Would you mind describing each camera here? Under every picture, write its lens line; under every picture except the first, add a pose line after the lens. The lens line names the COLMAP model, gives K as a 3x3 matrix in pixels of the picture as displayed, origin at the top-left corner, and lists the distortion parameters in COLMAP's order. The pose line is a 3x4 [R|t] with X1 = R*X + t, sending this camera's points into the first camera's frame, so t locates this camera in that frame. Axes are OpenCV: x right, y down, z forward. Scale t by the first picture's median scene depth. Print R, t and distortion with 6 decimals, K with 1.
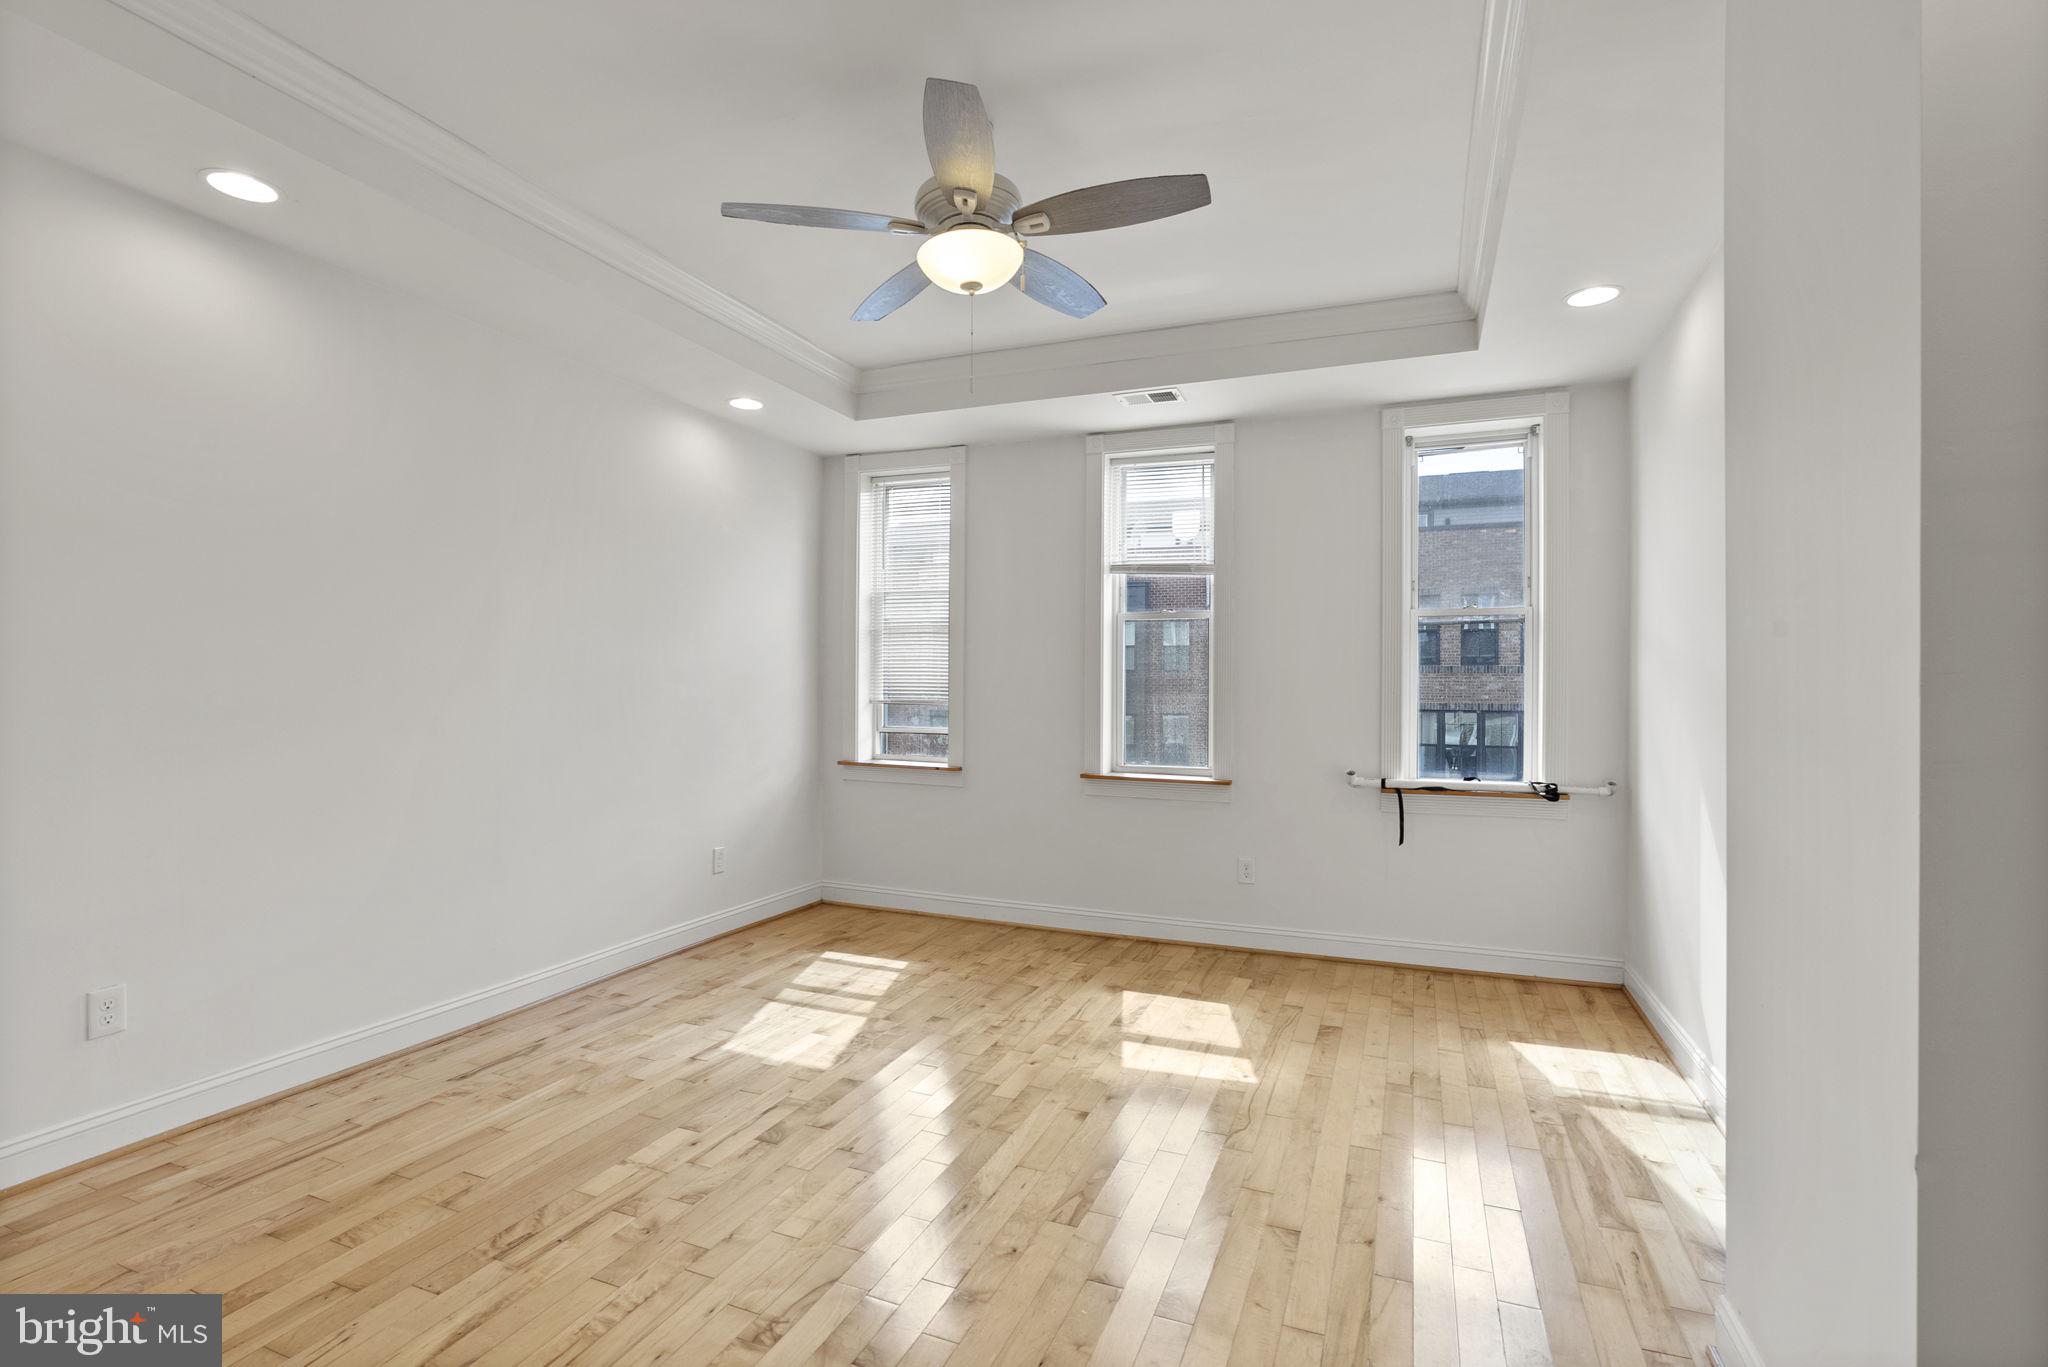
lens RADIAL K [[938.7, 0, 1030.4], [0, 938.7, 684.5], [0, 0, 1]] dist [-0.015034, 0.003498]
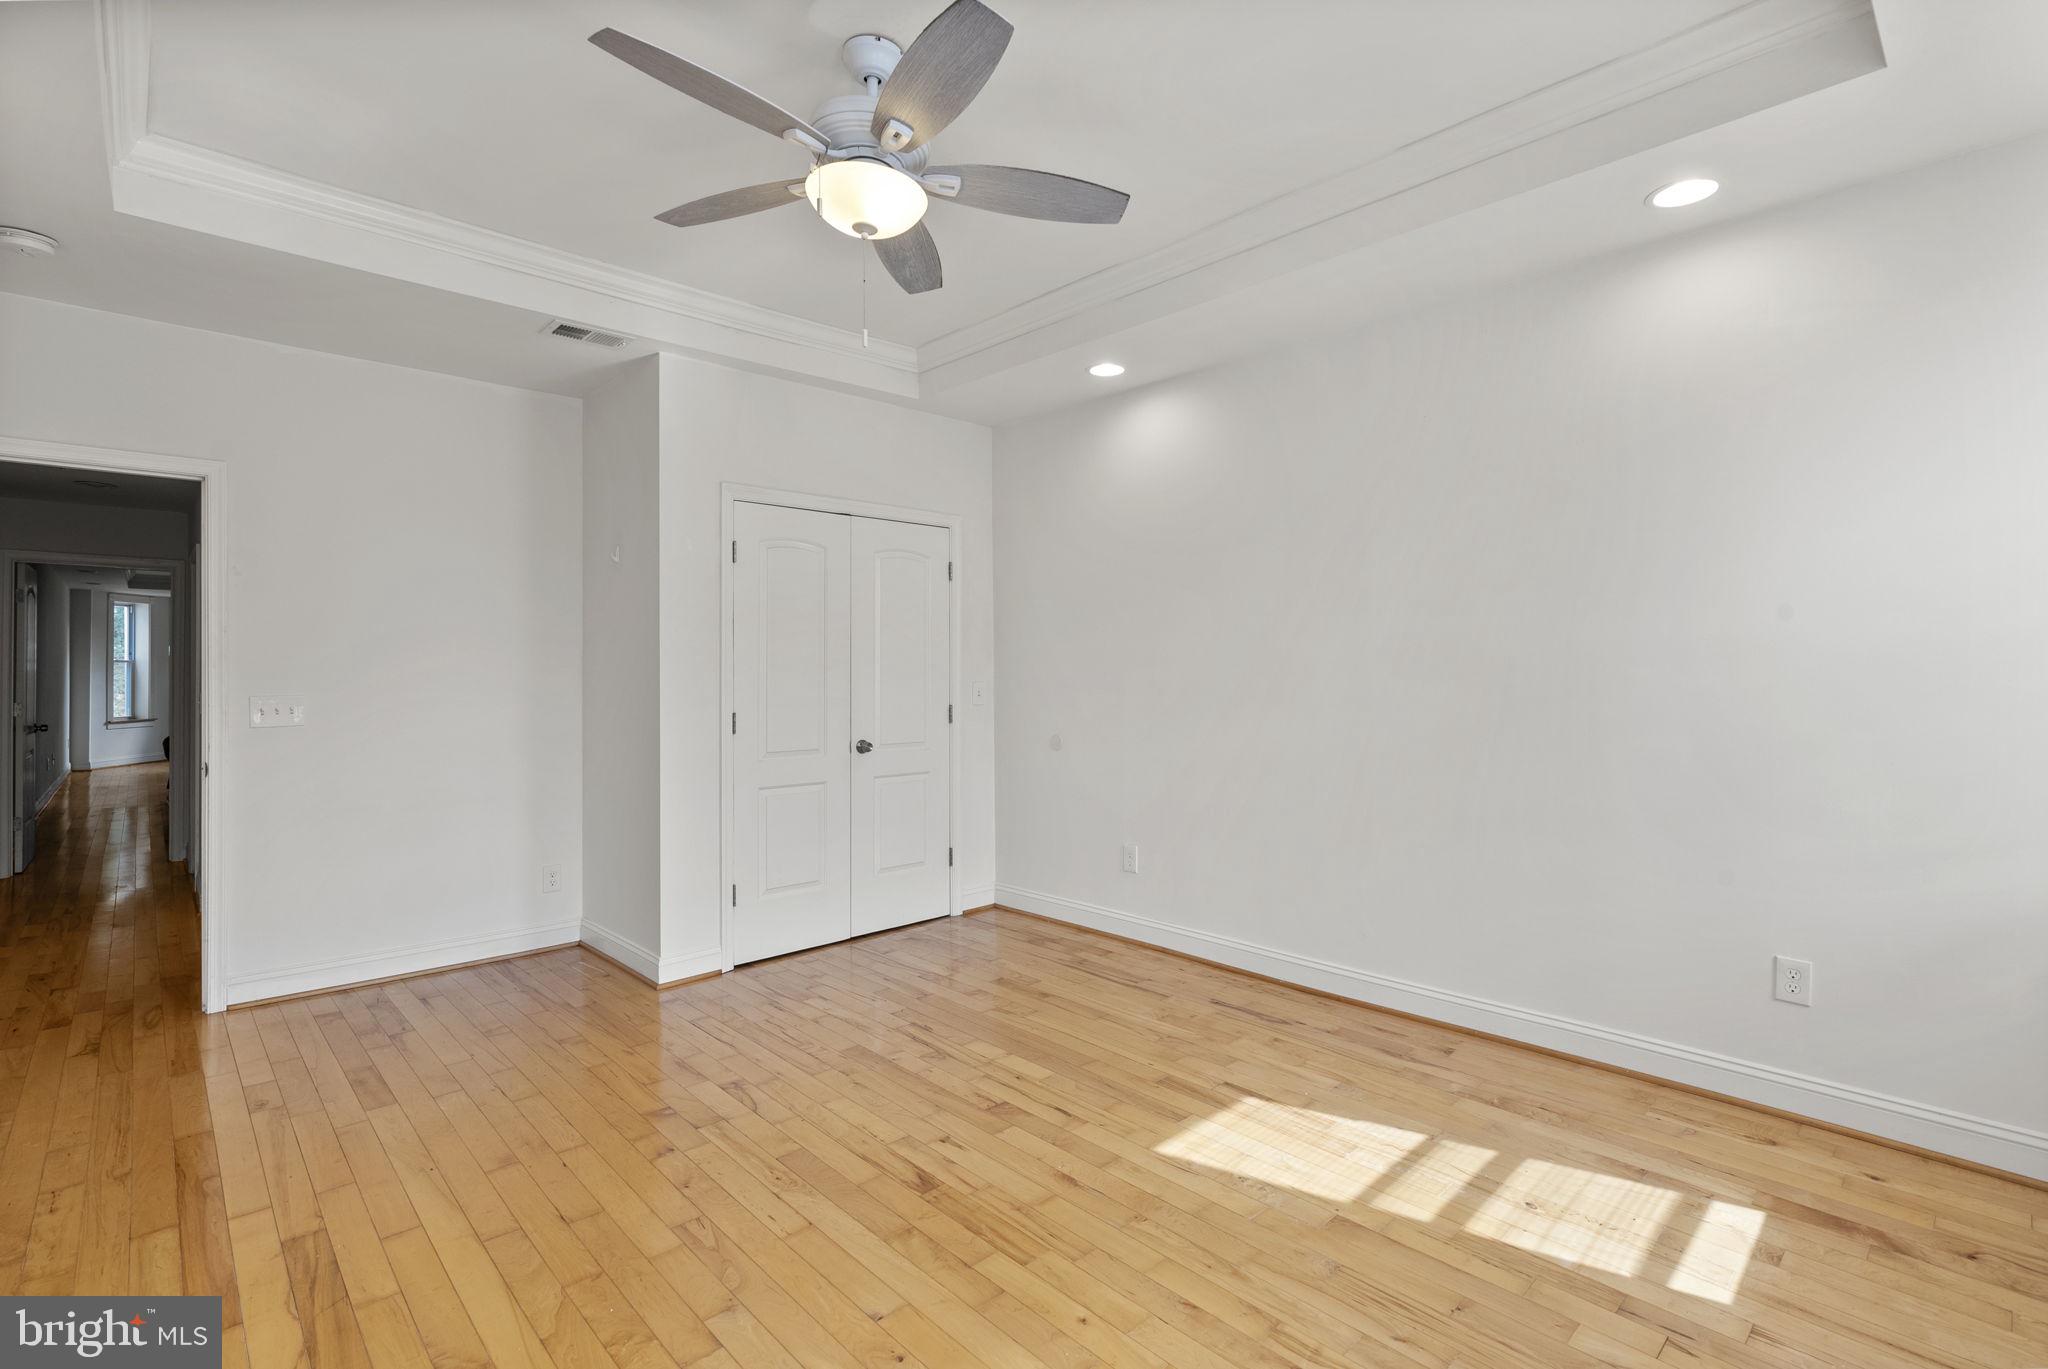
lens RADIAL K [[938.7, 0, 1030.1], [0, 938.7, 677.4], [0, 0, 1]] dist [-0.015034, 0.003498]
pose [[-0.412267, 0.001228, -0.911062, 0.532056], [0.002285, 0.999997, 0.000314, 0.008187], [0.911060, -0.001952, -0.412269, 1.194028]]
